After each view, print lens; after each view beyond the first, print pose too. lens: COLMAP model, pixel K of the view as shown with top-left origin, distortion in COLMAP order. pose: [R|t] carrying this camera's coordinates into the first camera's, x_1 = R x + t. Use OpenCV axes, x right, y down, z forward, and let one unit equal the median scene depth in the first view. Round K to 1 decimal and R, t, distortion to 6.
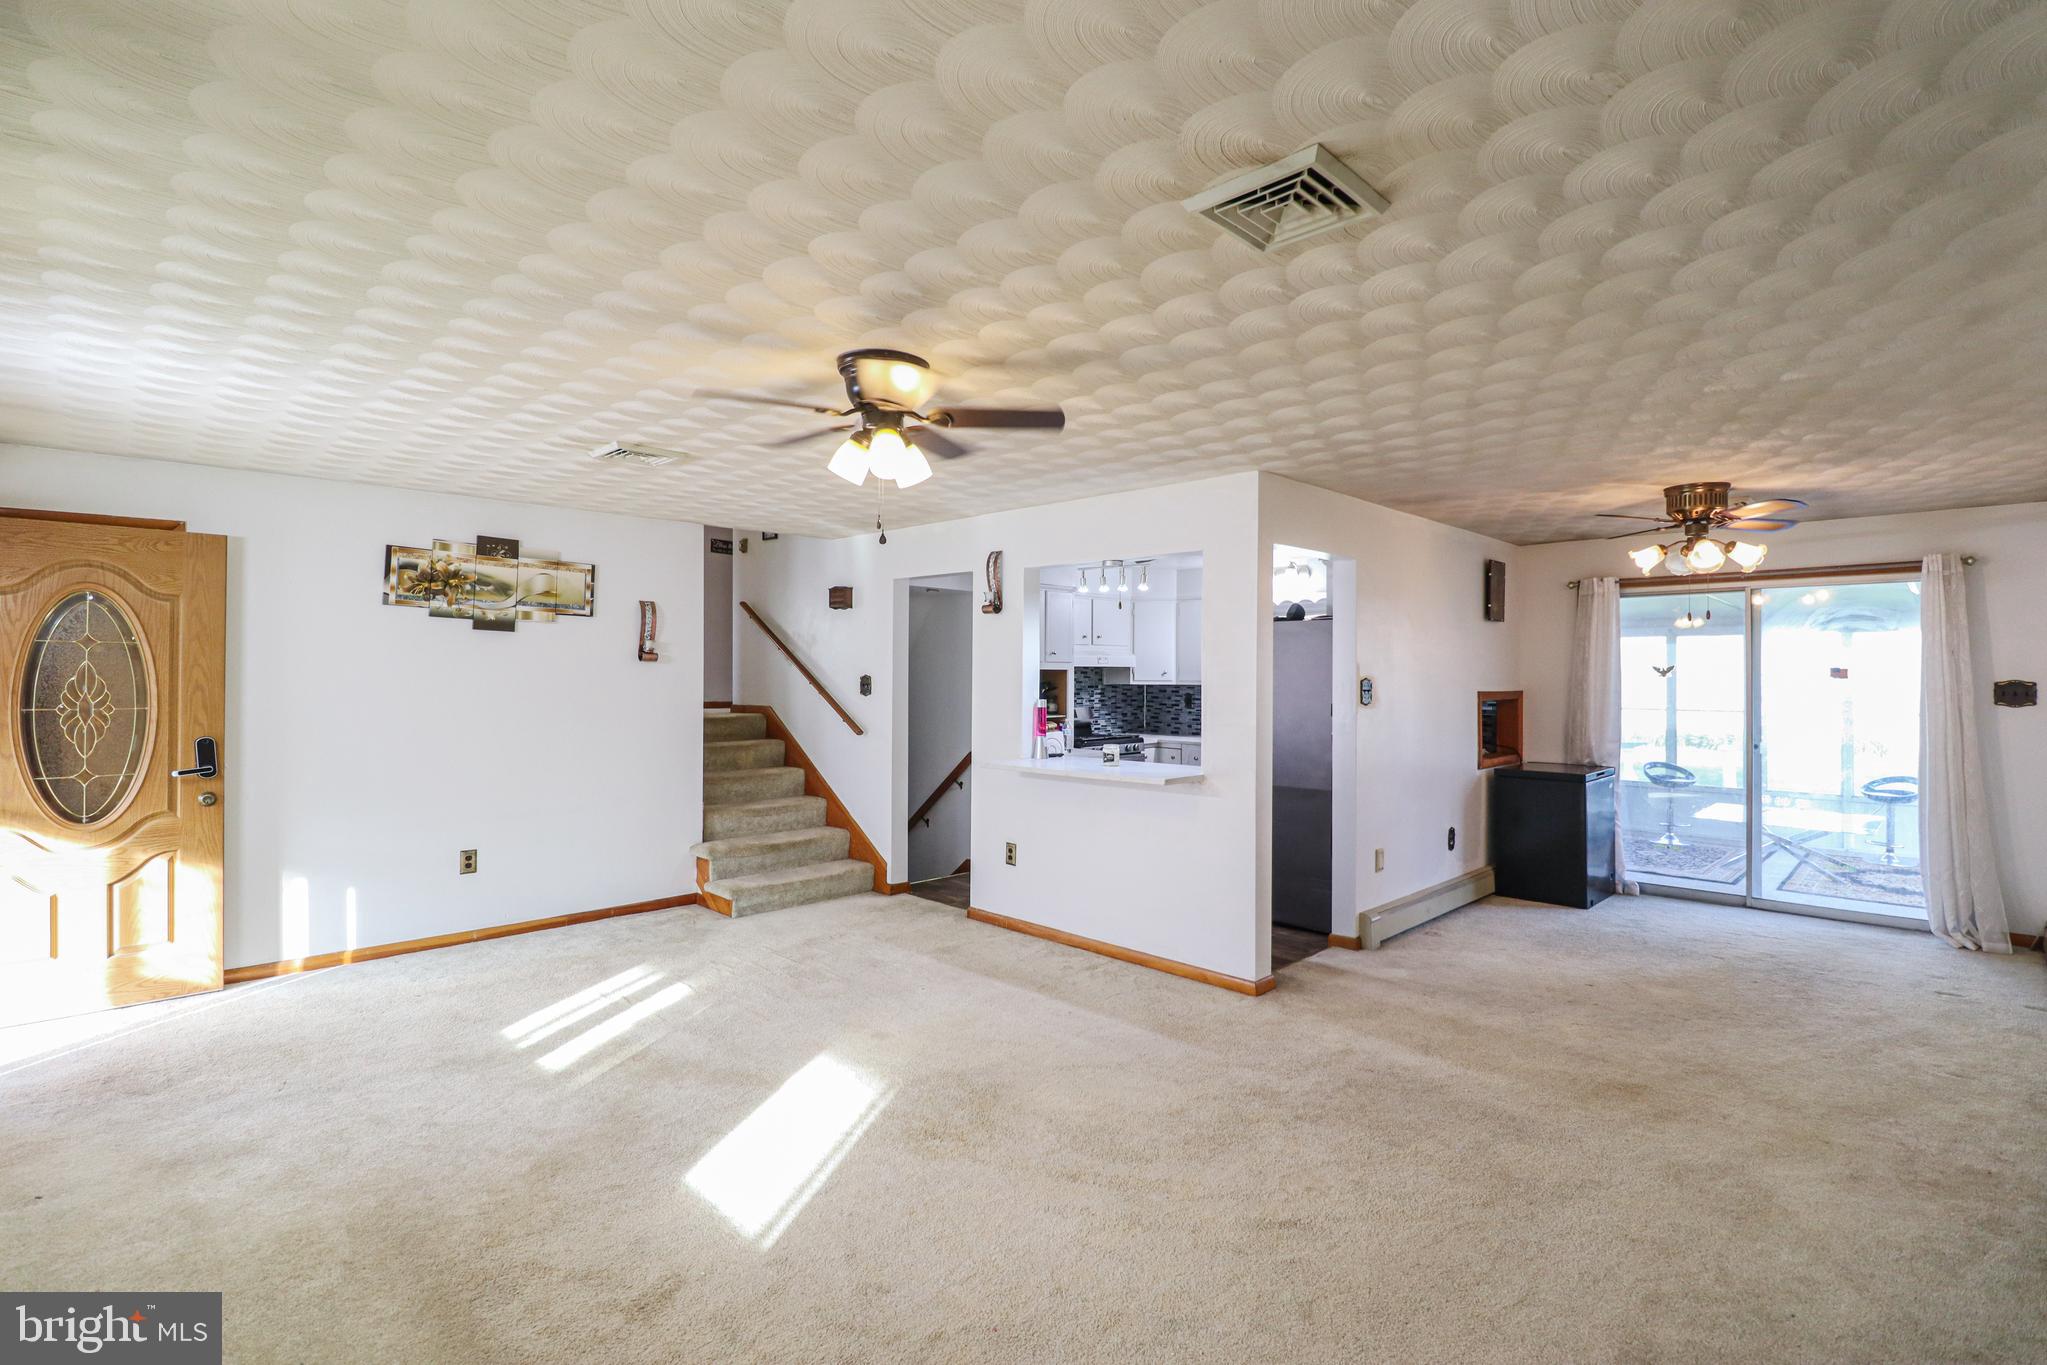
lens RADIAL K [[965.3, 0, 1036.5], [0, 965.3, 664.4], [0, 0, 1]] dist [0.001256, -0.015887]
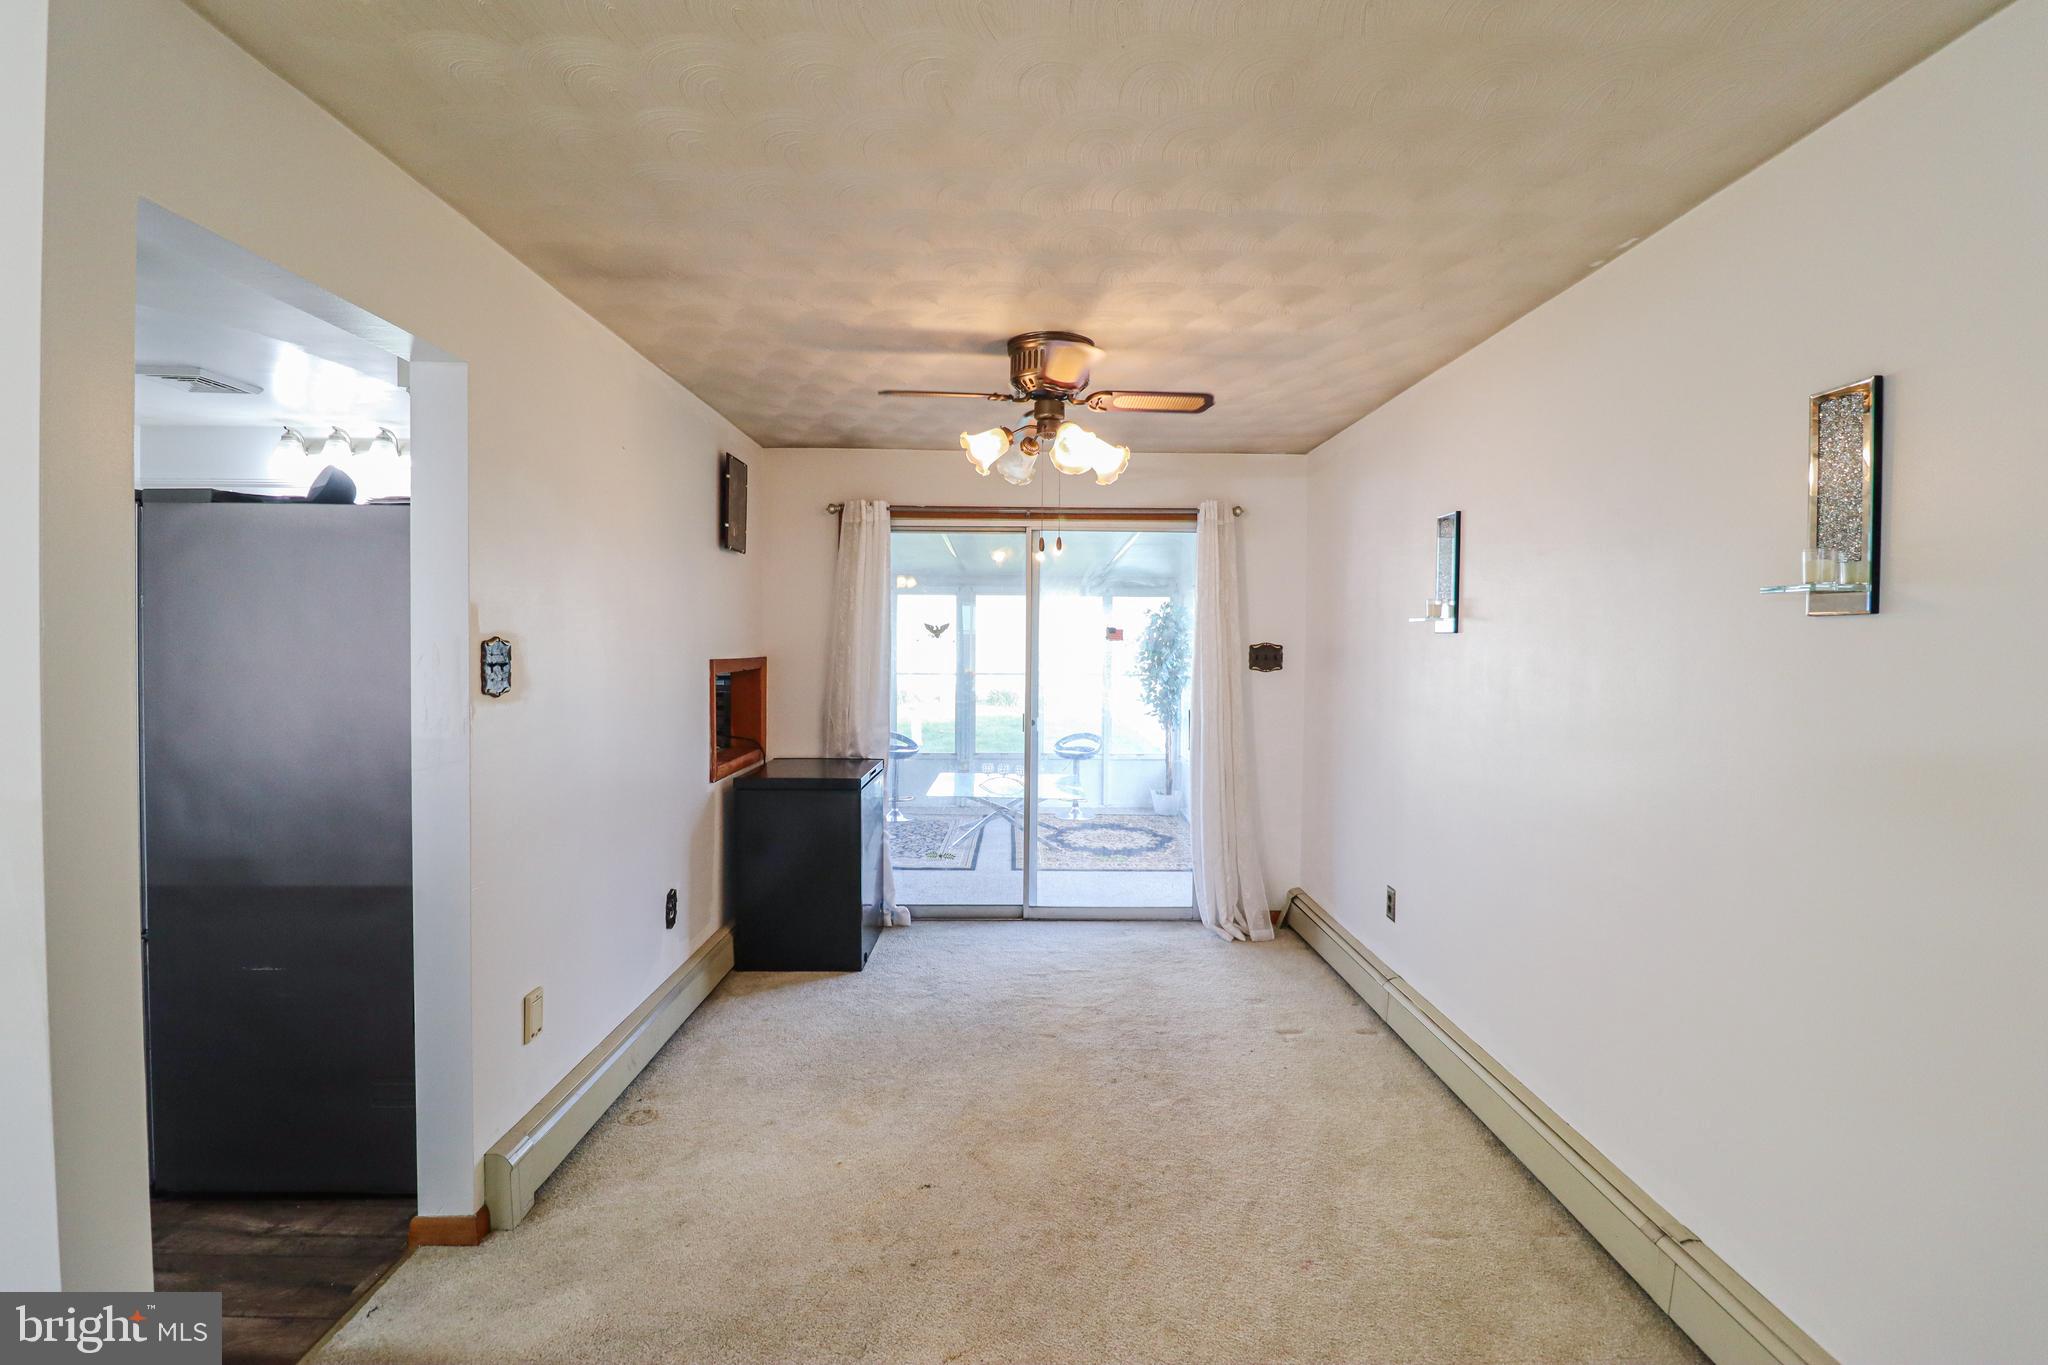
lens RADIAL K [[965.7, 0, 1037.0], [0, 965.7, 664.4], [0, 0, 1]] dist [0.001256, -0.015887]
pose [[0.705360, -0.015190, 0.708686, 0.170037], [-0.013382, 0.999307, 0.034738, 0.006835], [-0.708723, -0.033986, 0.704668, 0.426645]]
